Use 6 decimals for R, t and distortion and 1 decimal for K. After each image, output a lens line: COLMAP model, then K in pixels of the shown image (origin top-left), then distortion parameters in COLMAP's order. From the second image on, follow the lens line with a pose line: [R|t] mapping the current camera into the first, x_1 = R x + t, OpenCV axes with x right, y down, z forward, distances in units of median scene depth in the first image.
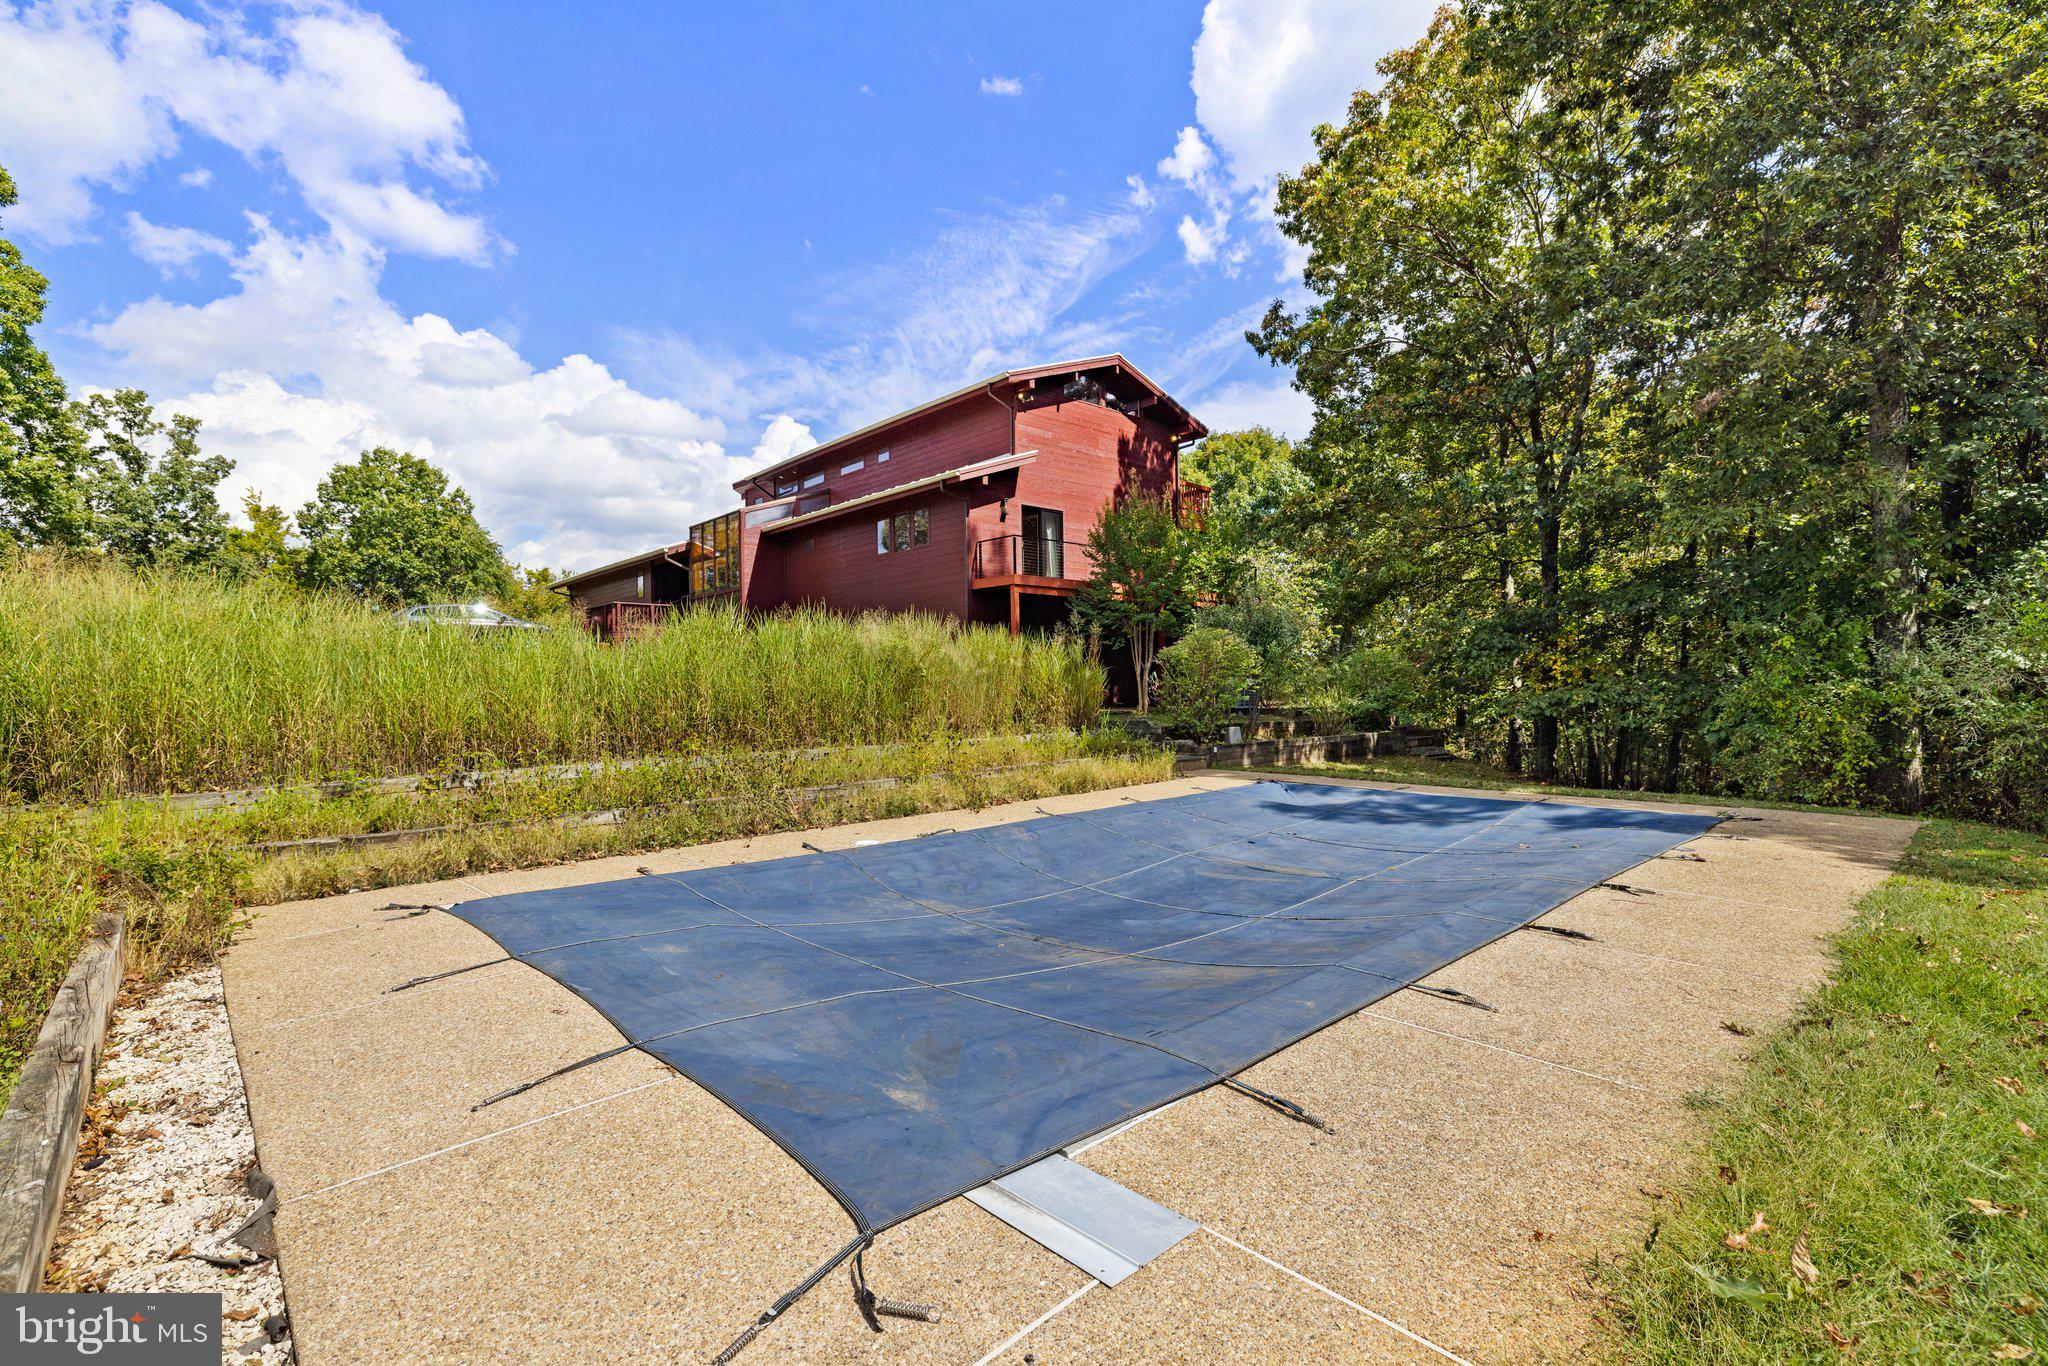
lens RADIAL K [[928.5, 0, 1024.0], [0, 928.5, 683.0], [0, 0, 1]] dist [-0.001285, -0.000211]
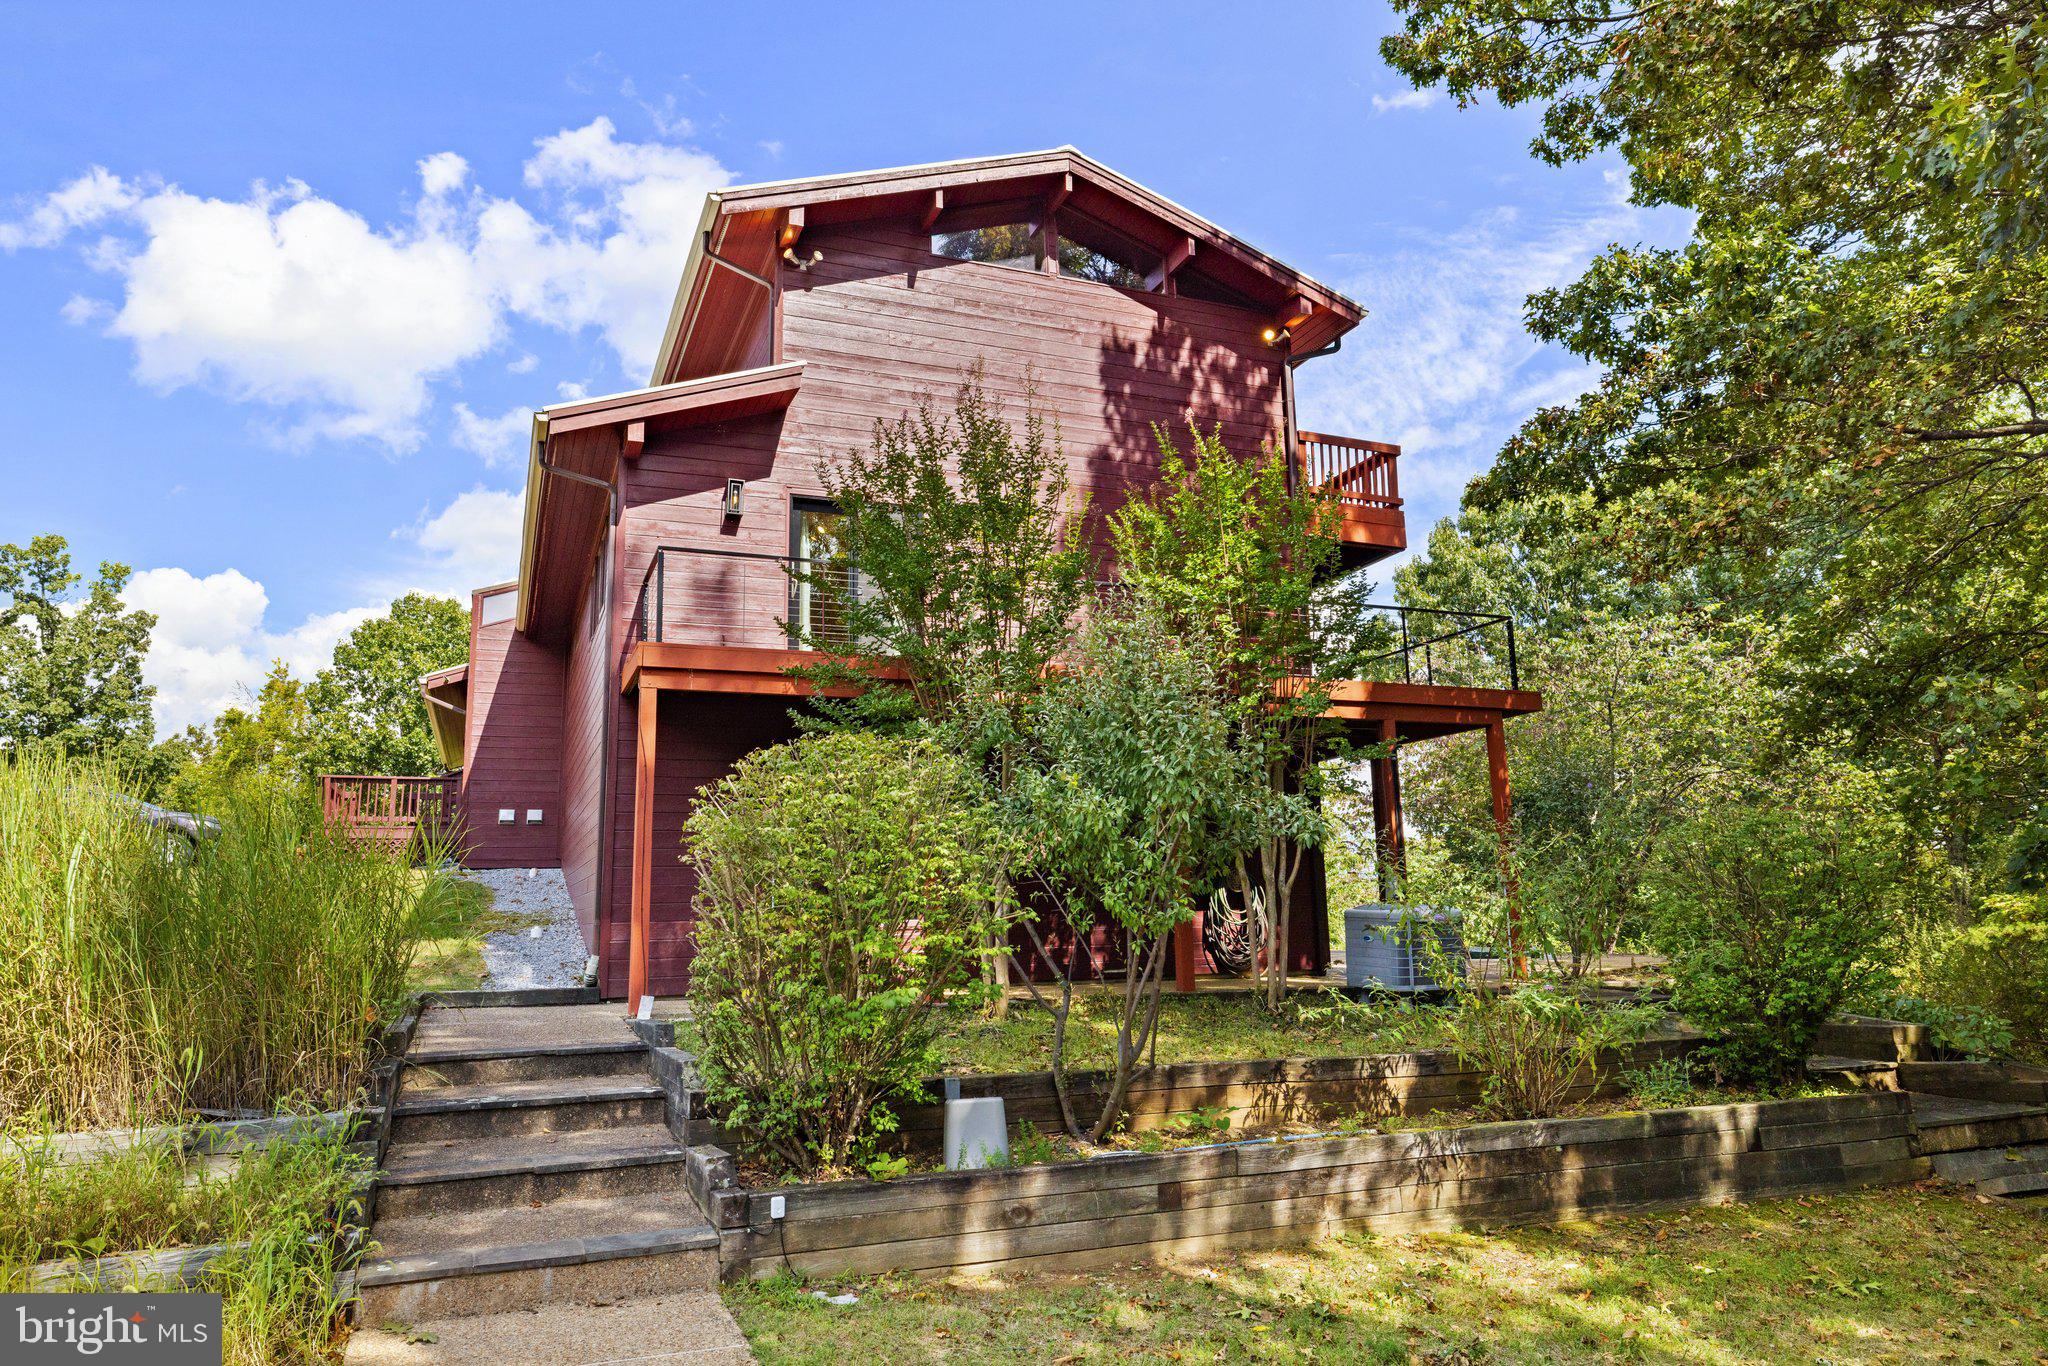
lens RADIAL K [[1253.8, 0, 1024.0], [0, 1253.8, 683.0], [0, 0, 1]] dist [-0.000133, 0.000304]
pose [[0.931334, -0.069613, -0.357451, 0.257596], [0.009872, 0.986025, -0.166306, -0.007296], [0.364033, 0.151357, 0.919005, 0.451305]]
